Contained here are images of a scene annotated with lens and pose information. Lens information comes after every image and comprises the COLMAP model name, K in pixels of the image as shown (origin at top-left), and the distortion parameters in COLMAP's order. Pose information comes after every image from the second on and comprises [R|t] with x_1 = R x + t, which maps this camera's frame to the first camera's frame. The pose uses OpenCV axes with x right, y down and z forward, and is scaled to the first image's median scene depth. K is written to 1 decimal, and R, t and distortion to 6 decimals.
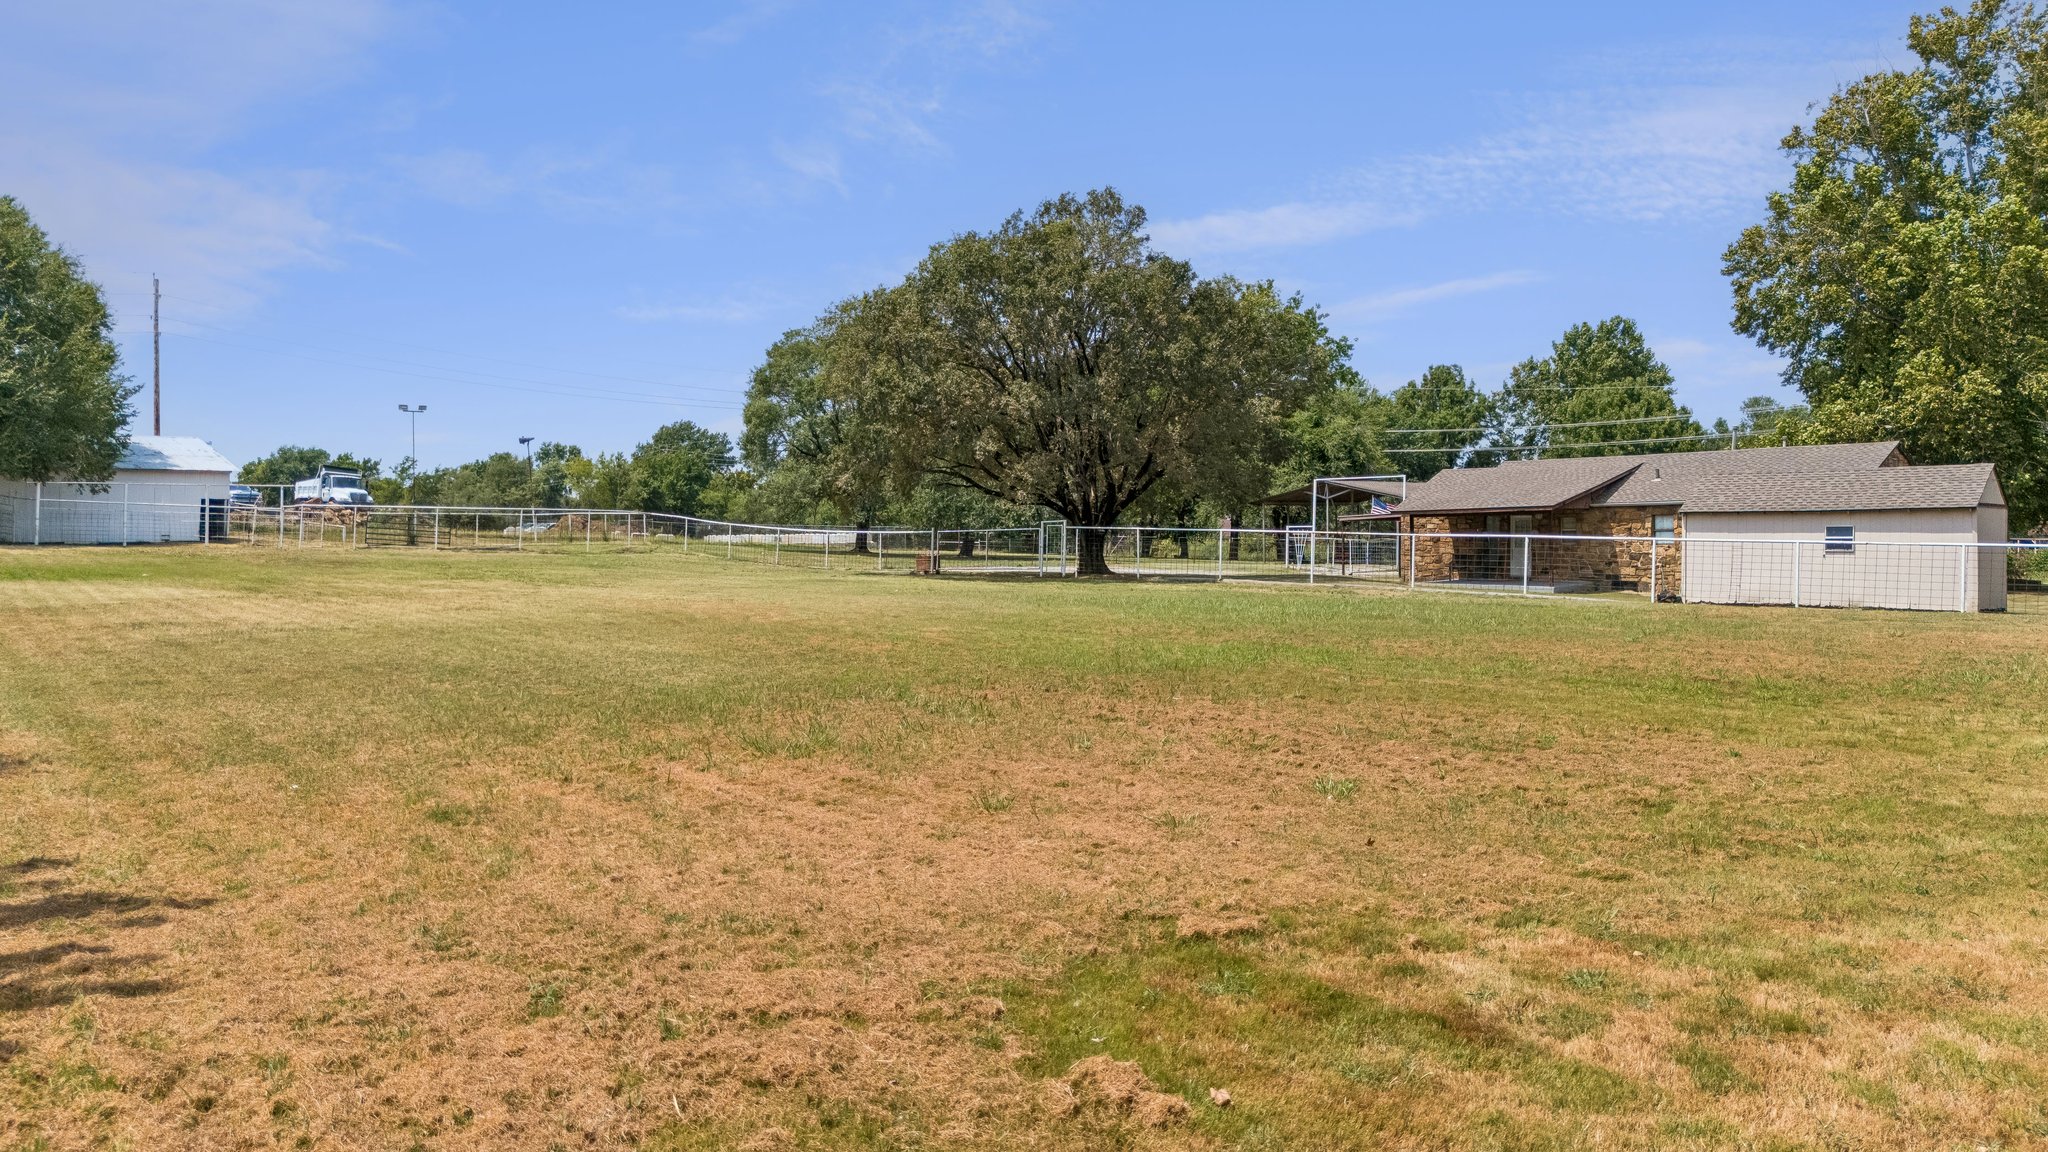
lens RADIAL K [[1552.4, 0, 1019.5], [0, 1552.4, 581.1], [0, 0, 1]] dist [0.119555, -0.142199]
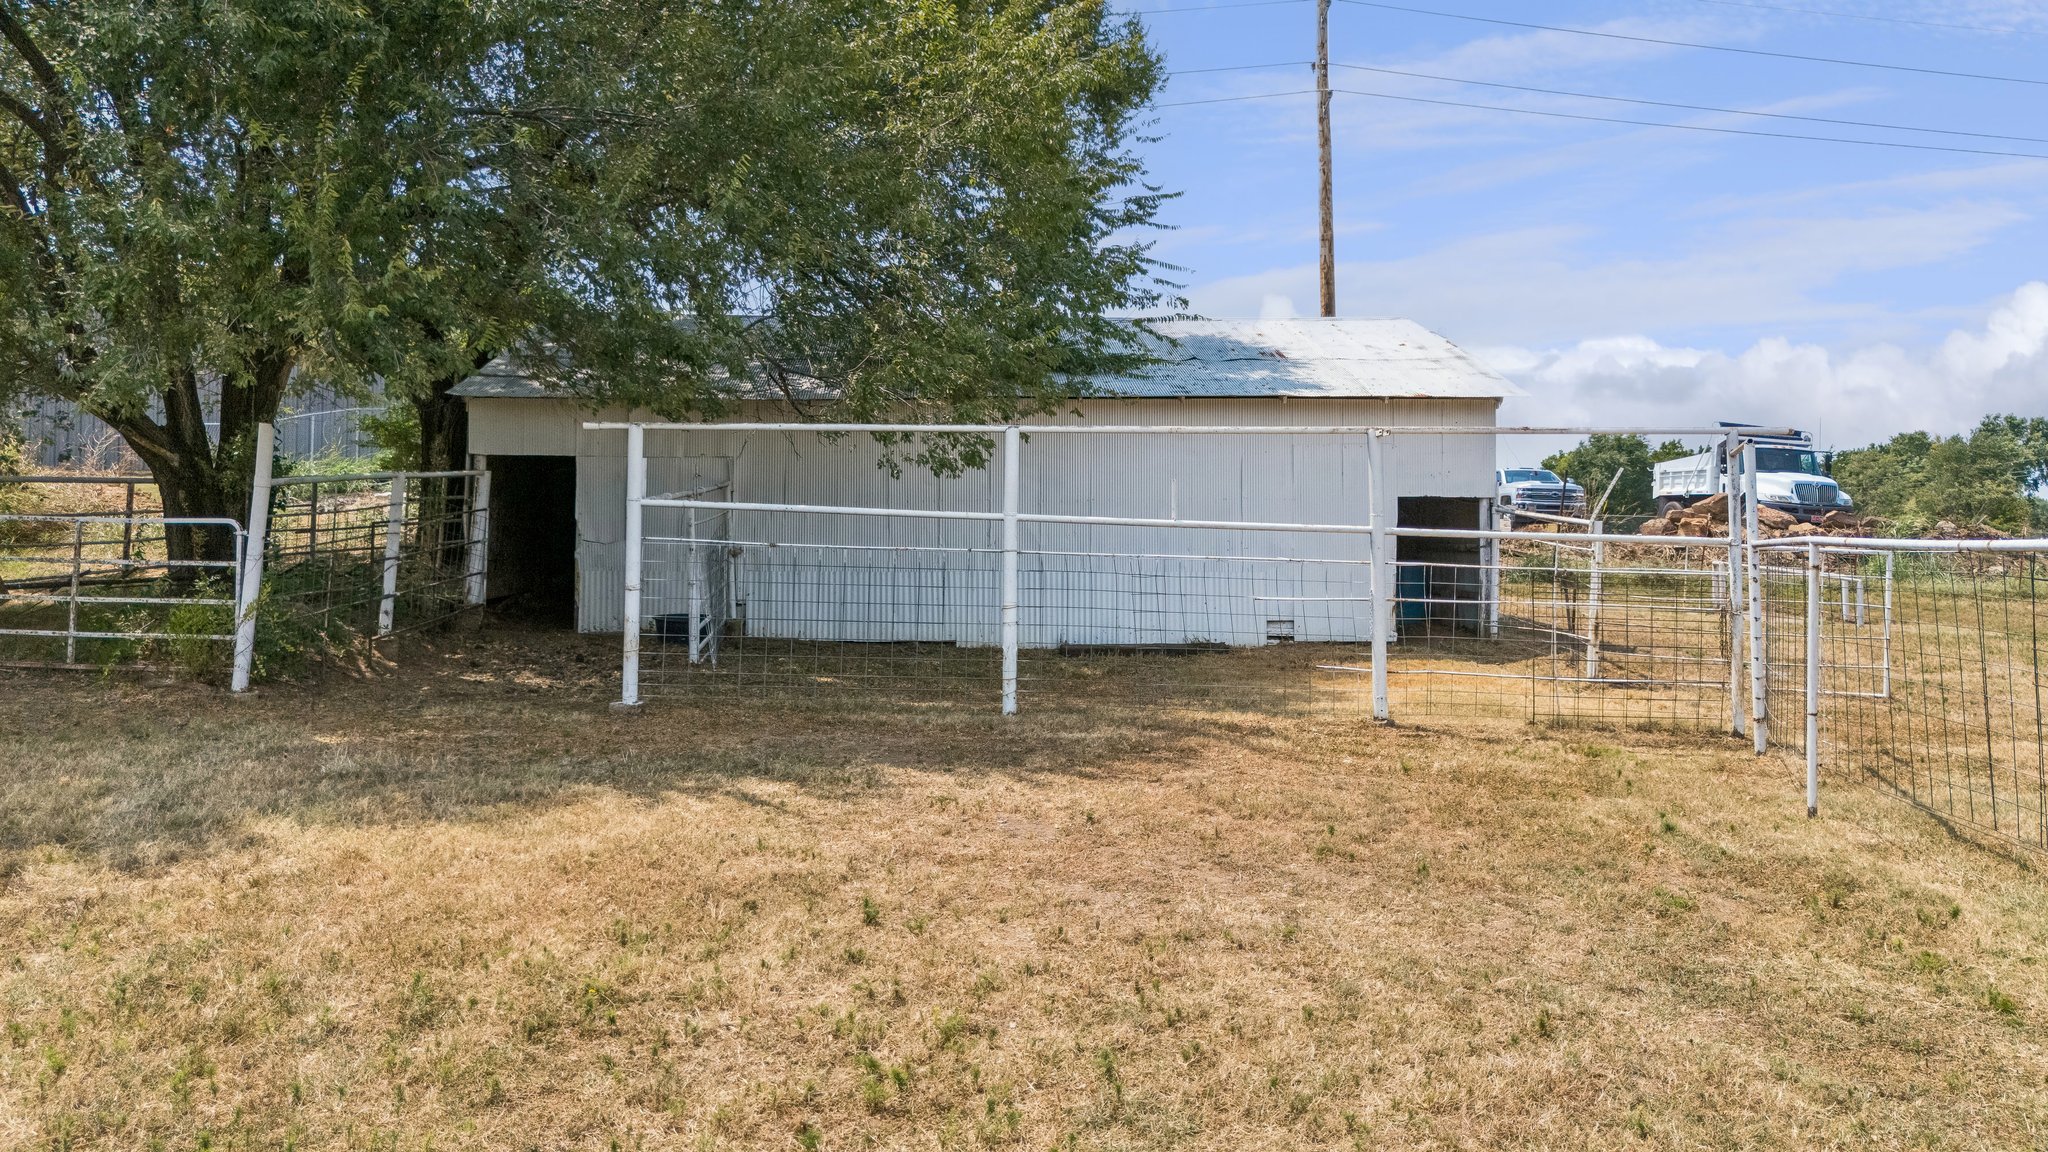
lens RADIAL K [[1552.4, 0, 1019.5], [0, 1552.4, 581.1], [0, 0, 1]] dist [0.119555, -0.142199]
pose [[0.714486, 0.027018, -0.699128, -0.345869], [-0.030435, 0.999508, 0.007522, -0.034913], [0.698988, 0.015903, 0.714957, 0.707893]]
